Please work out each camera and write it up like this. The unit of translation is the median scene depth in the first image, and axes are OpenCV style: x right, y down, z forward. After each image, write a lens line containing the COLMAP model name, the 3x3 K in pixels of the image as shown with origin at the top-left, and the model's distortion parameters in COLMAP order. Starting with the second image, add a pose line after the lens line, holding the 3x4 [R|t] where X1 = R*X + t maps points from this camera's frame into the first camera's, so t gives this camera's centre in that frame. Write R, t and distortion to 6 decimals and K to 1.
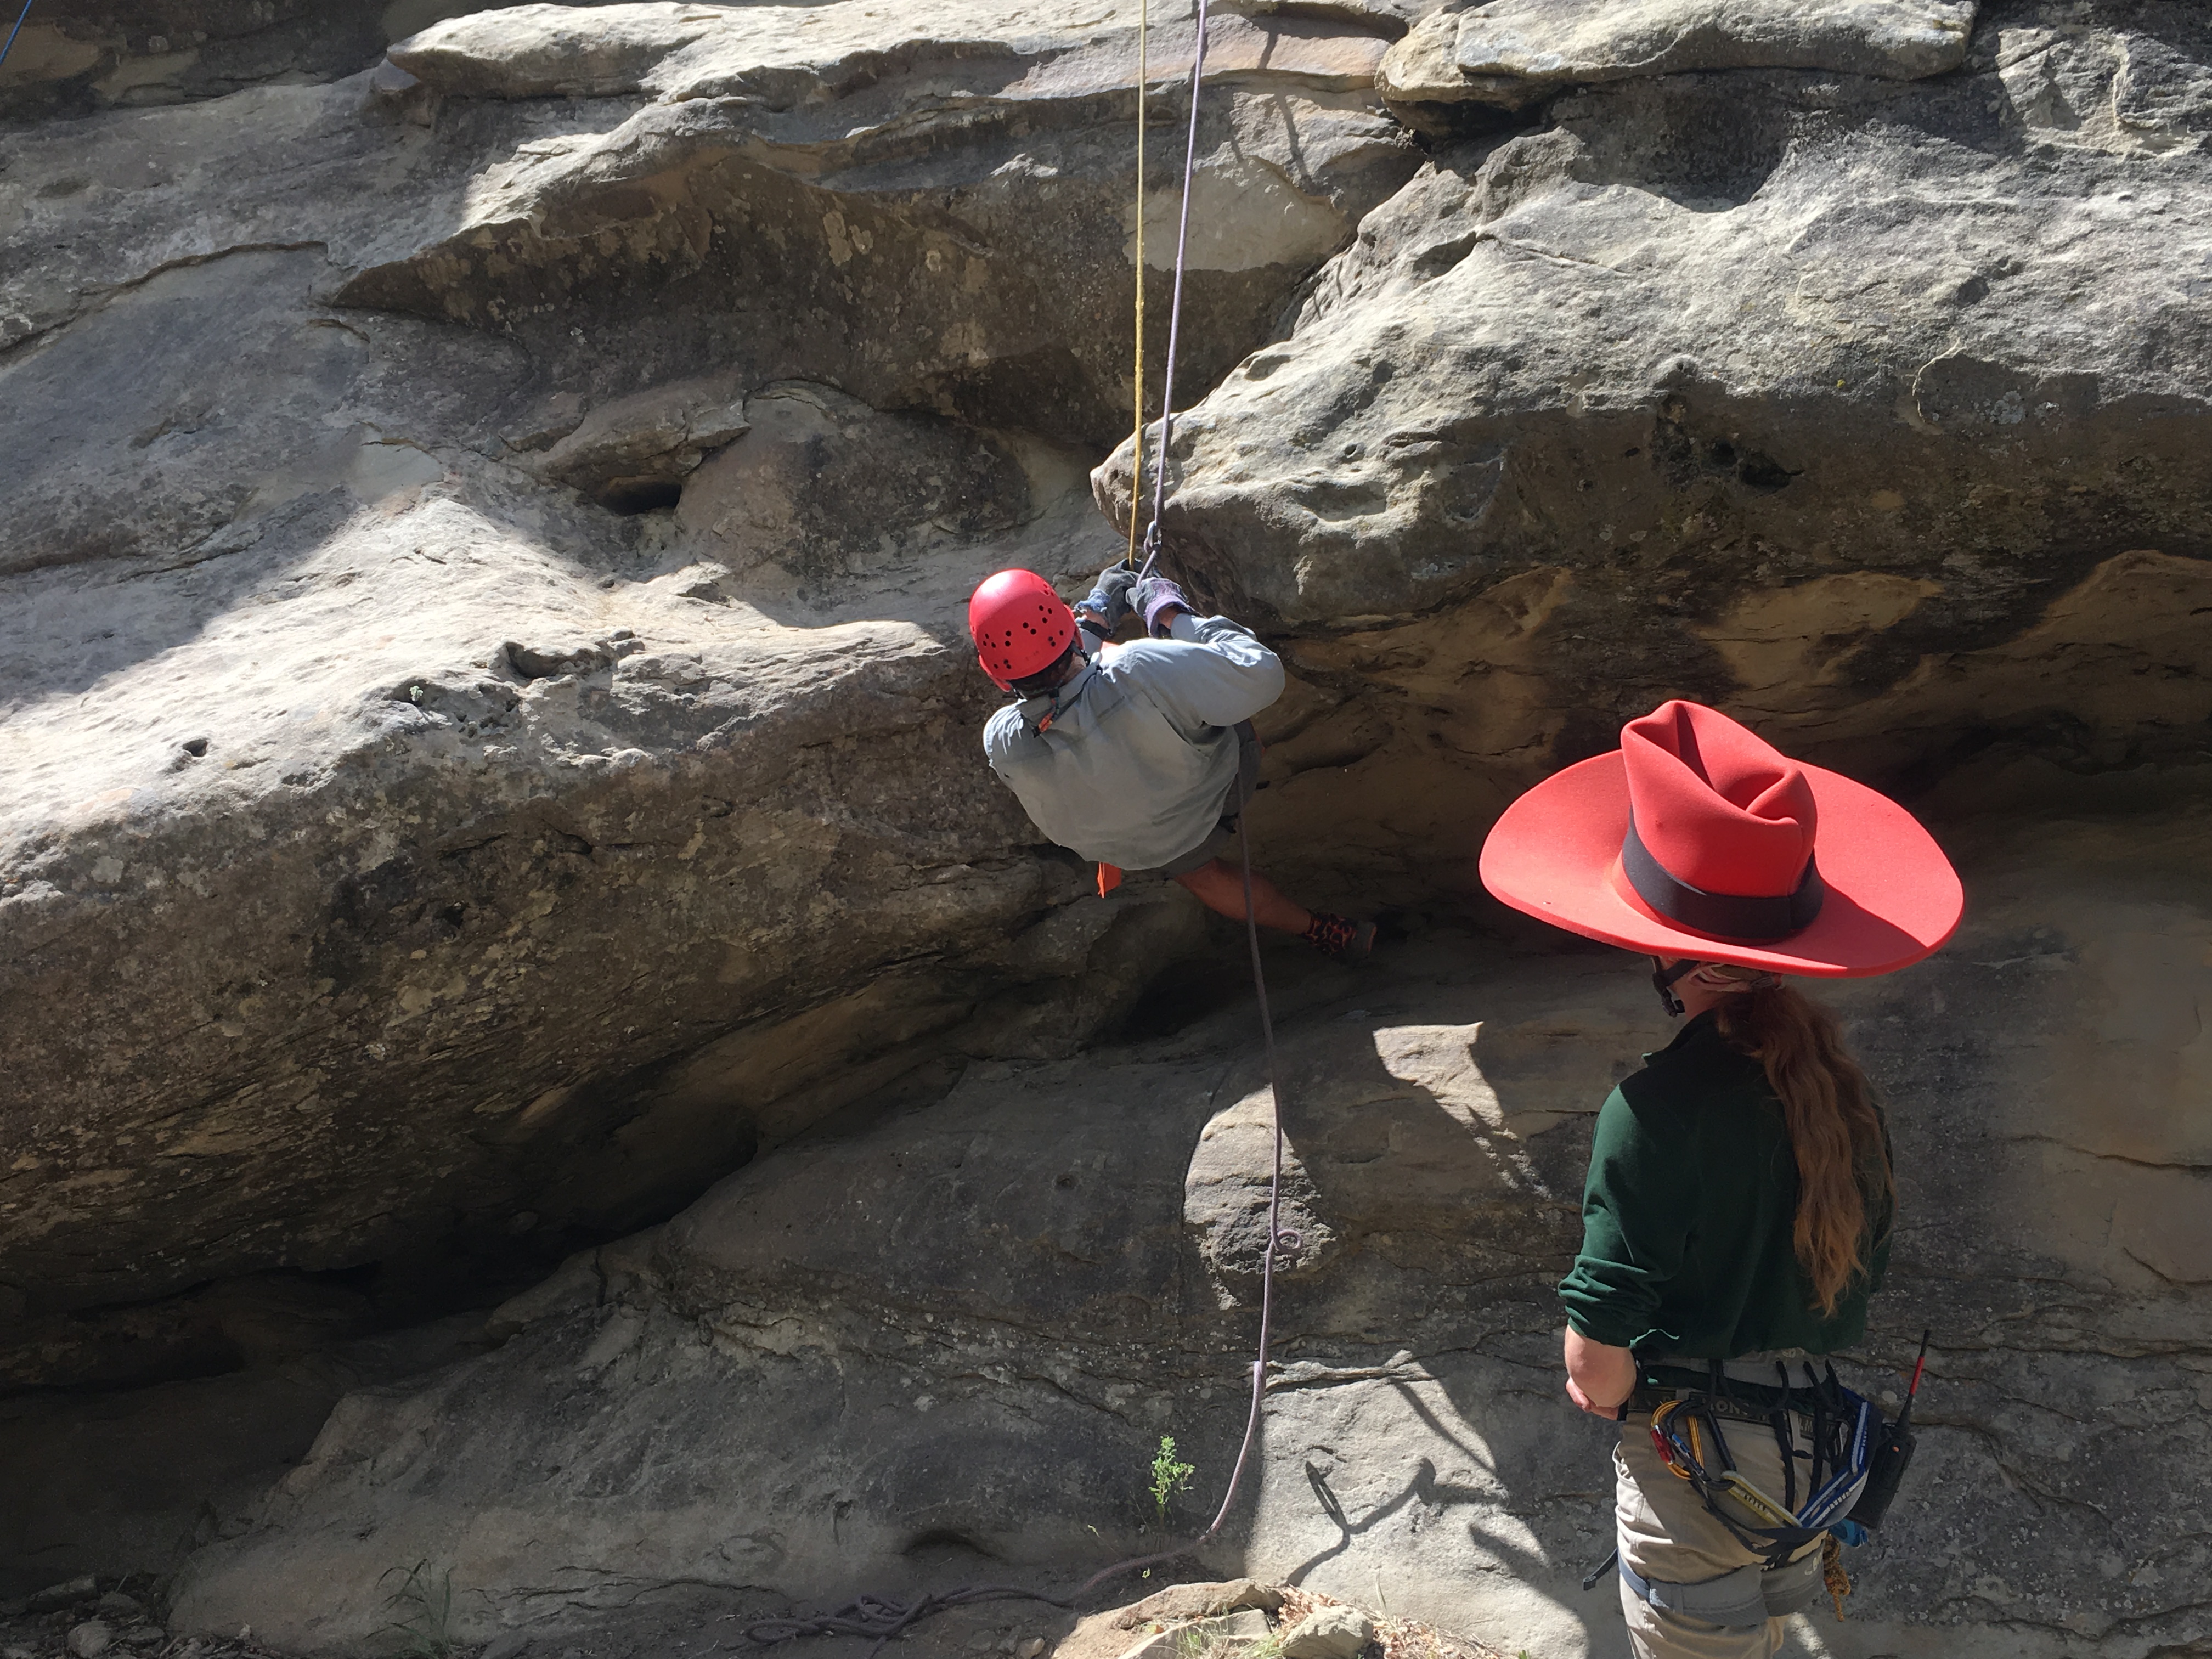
lens RADIAL K [[2333.8, 0, 1121.8], [0, 2333.8, 844.4], [0, 0, 1]] dist [0.051282, -0.061138]
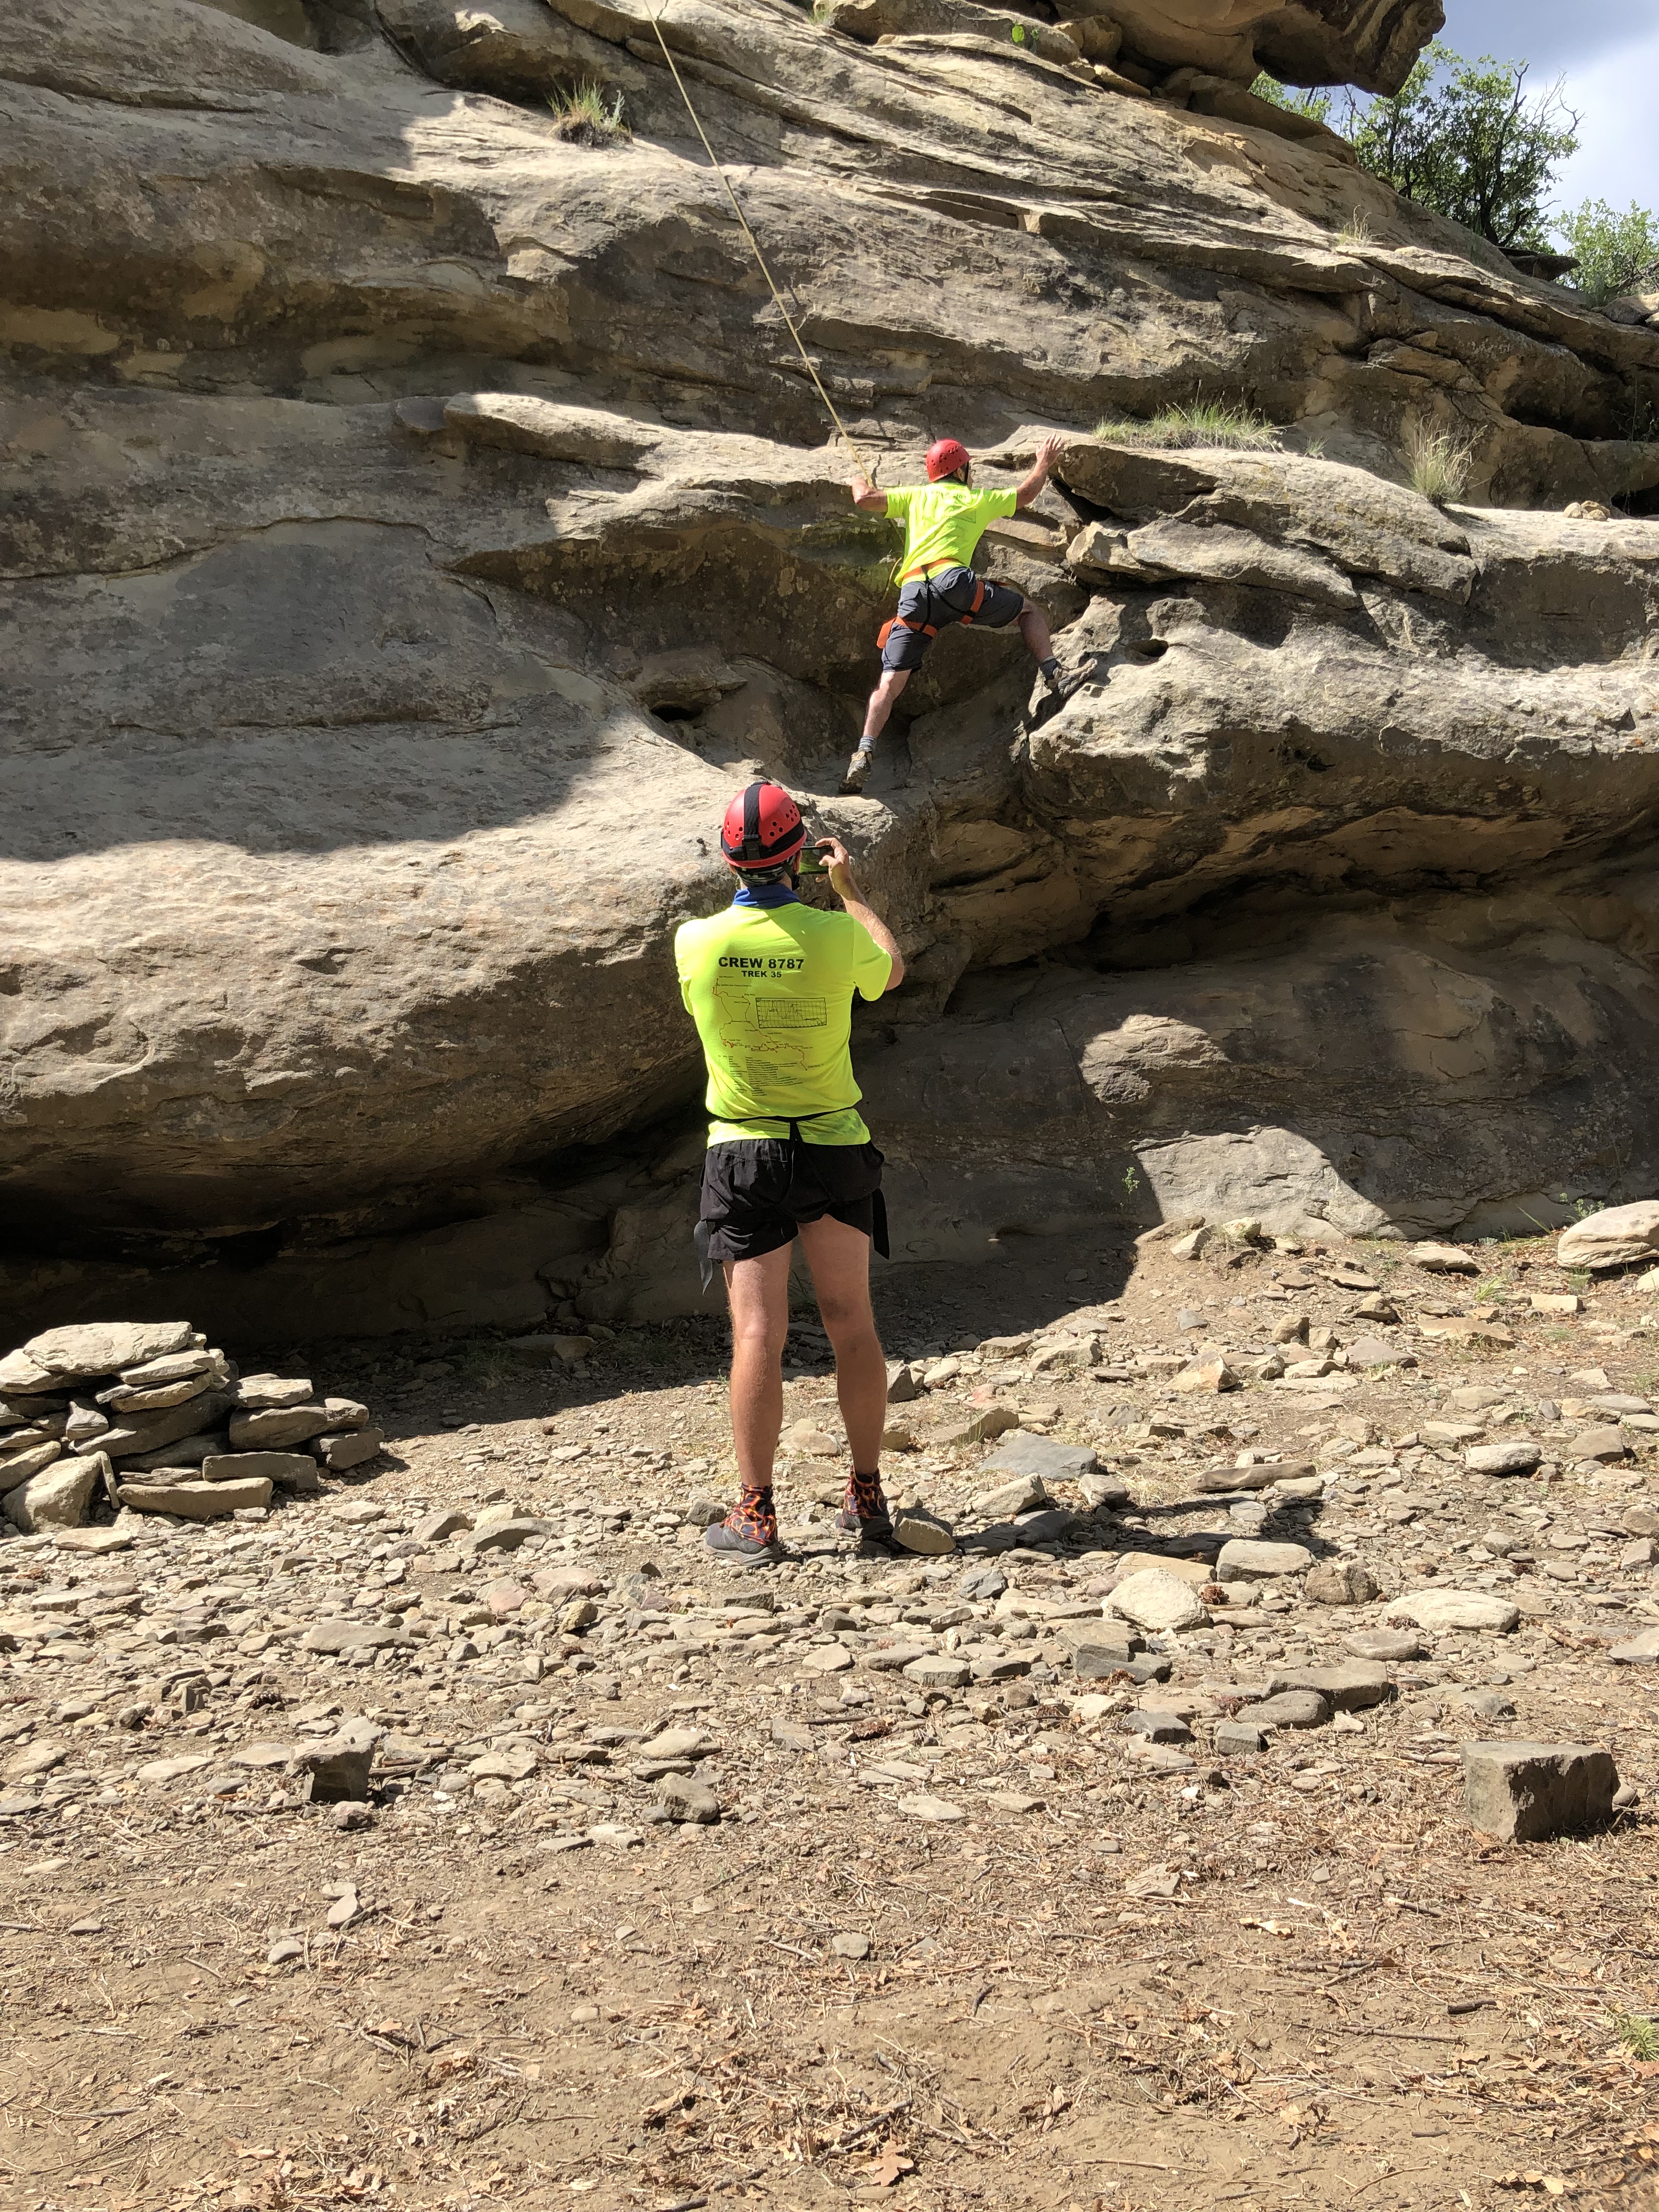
lens RADIAL K [[1821.9, 0, 838.6], [0, 1821.9, 1078.5], [0, 0, 1]] dist [-0.002898, 0.035973]
pose [[0.807097, -0.022163, 0.590003, -1.026927], [-0.007244, 0.998848, 0.047431, 0.068158], [-0.590375, -0.042556, 0.806007, -0.210467]]
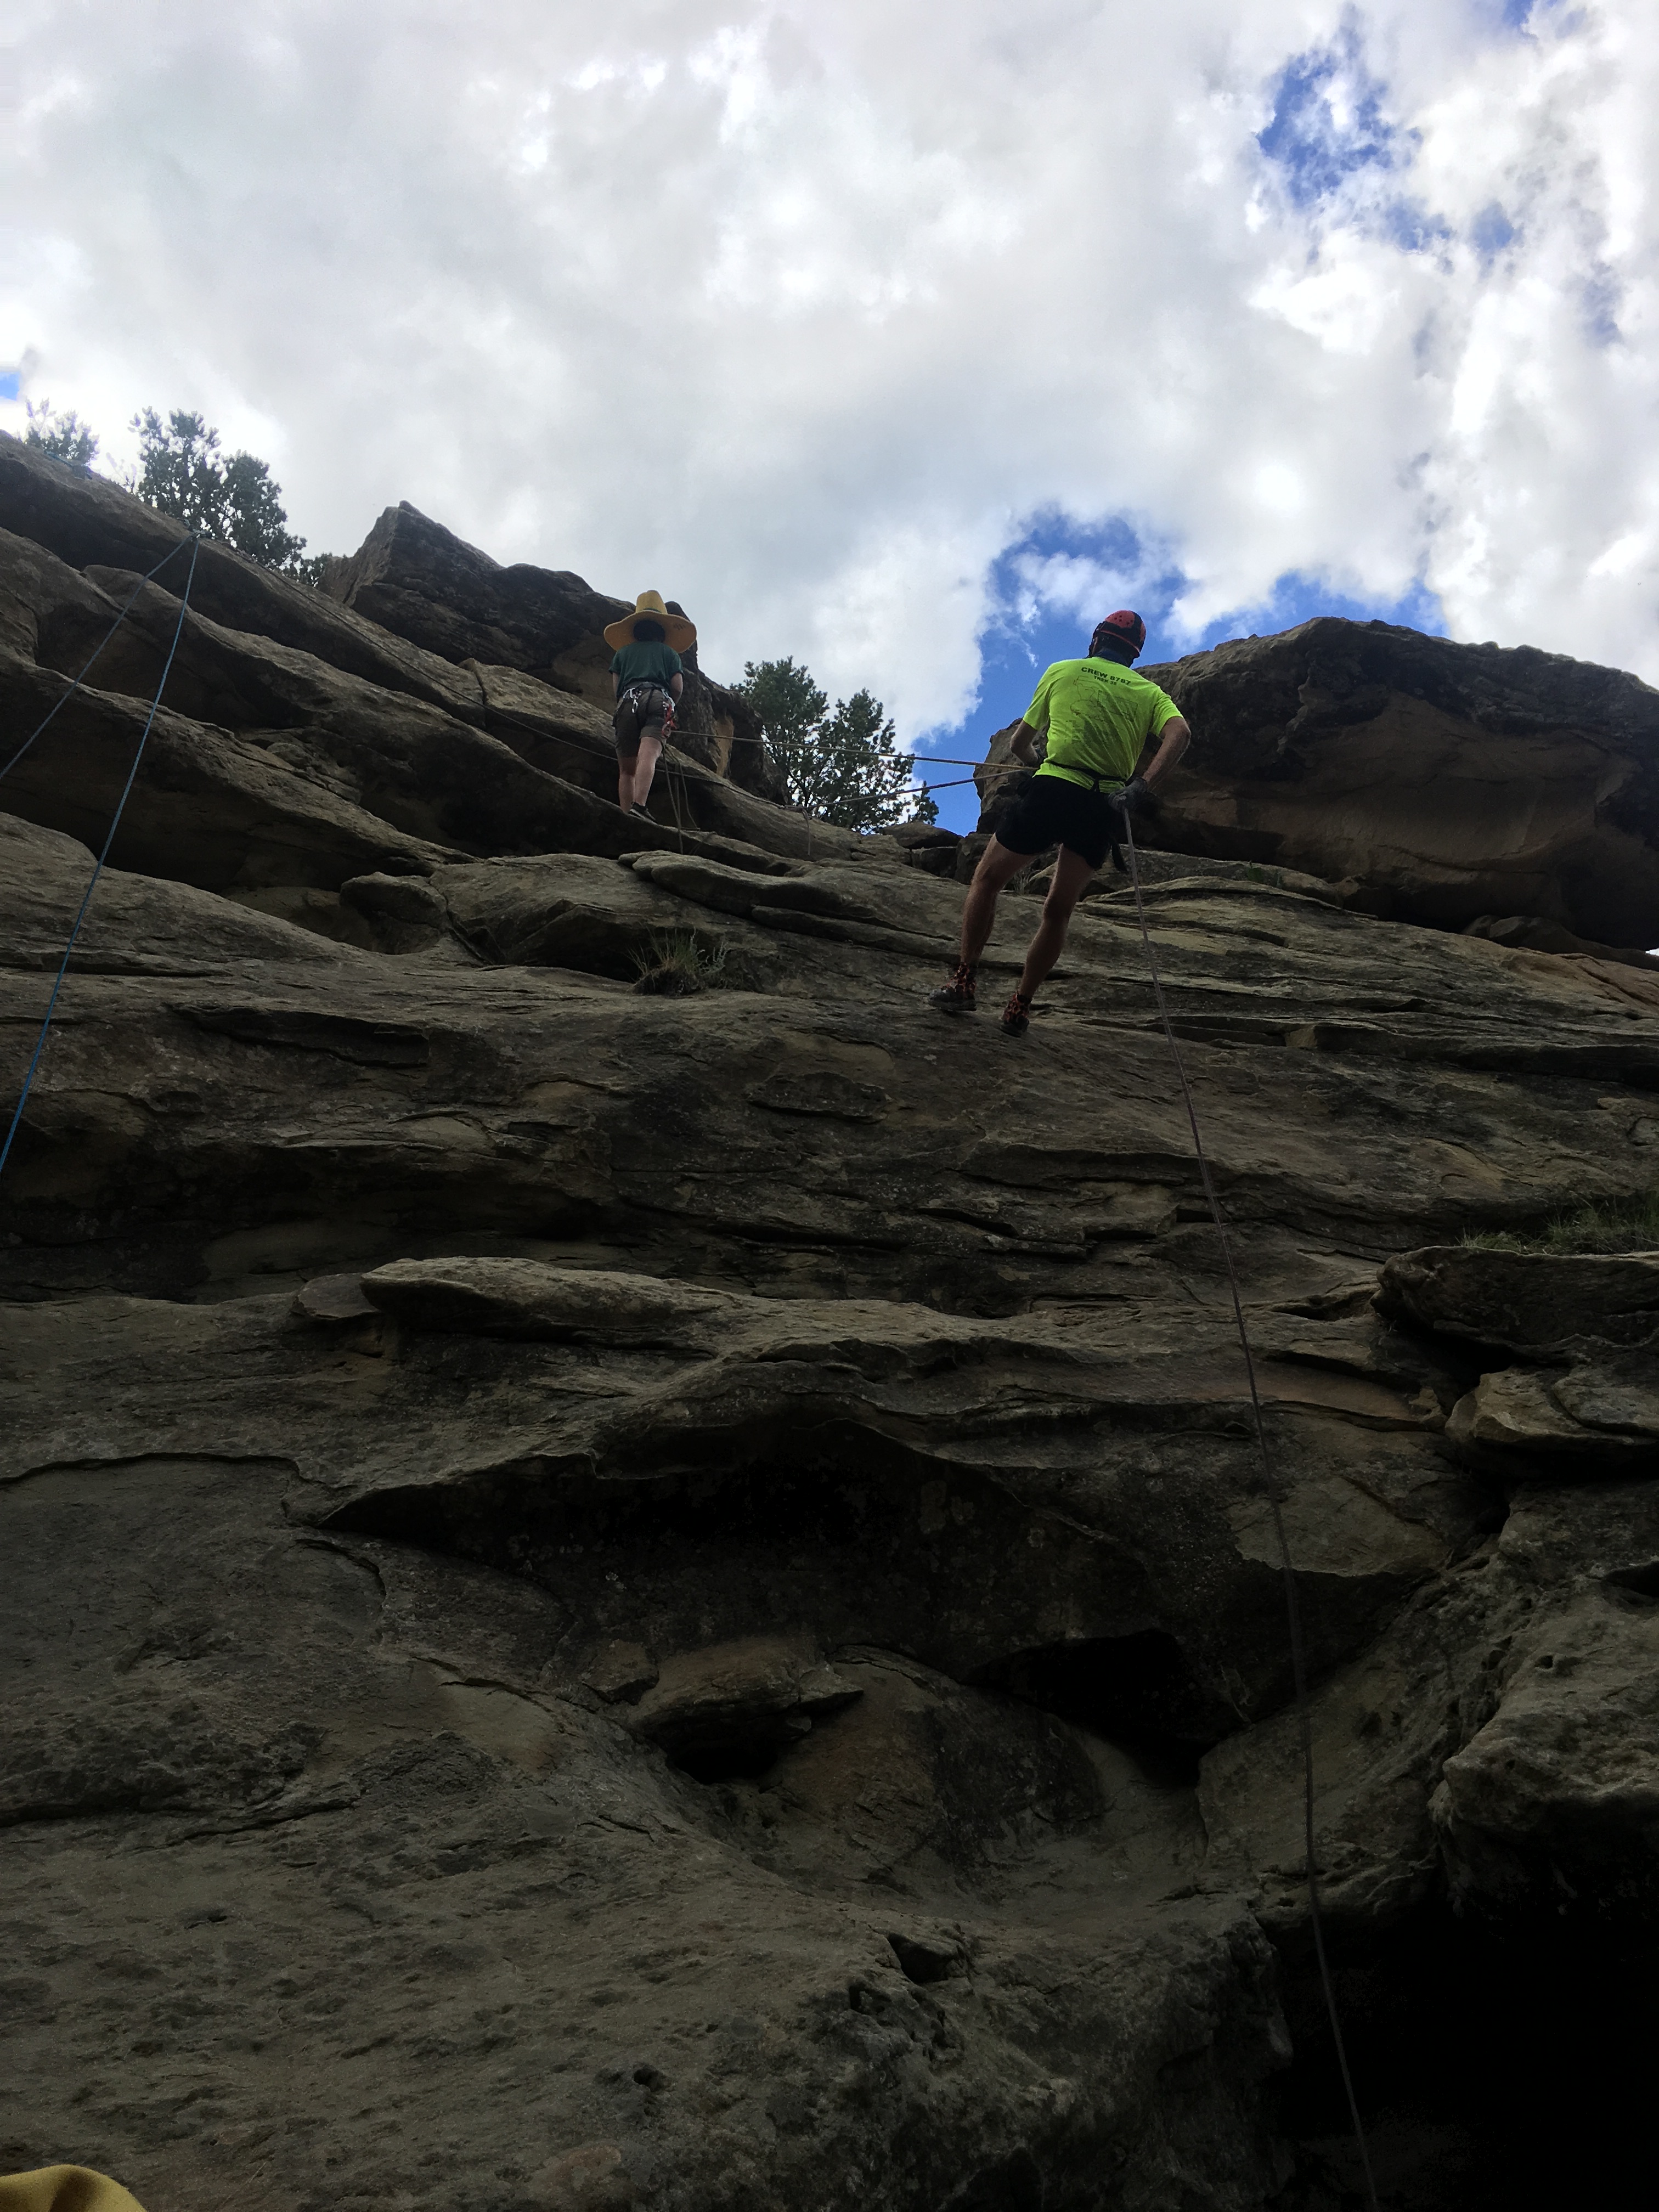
lens RADIAL K [[1898.5, 0, 839.6], [0, 1898.5, 1097.6], [0, 0, 1]] dist [0.089453, -0.128926]
pose [[0.901634, 0.191744, 0.387673, -0.560162], [0.023394, 0.873420, -0.486406, -0.013241], [-0.431866, 0.447630, 0.783019, 0.316231]]
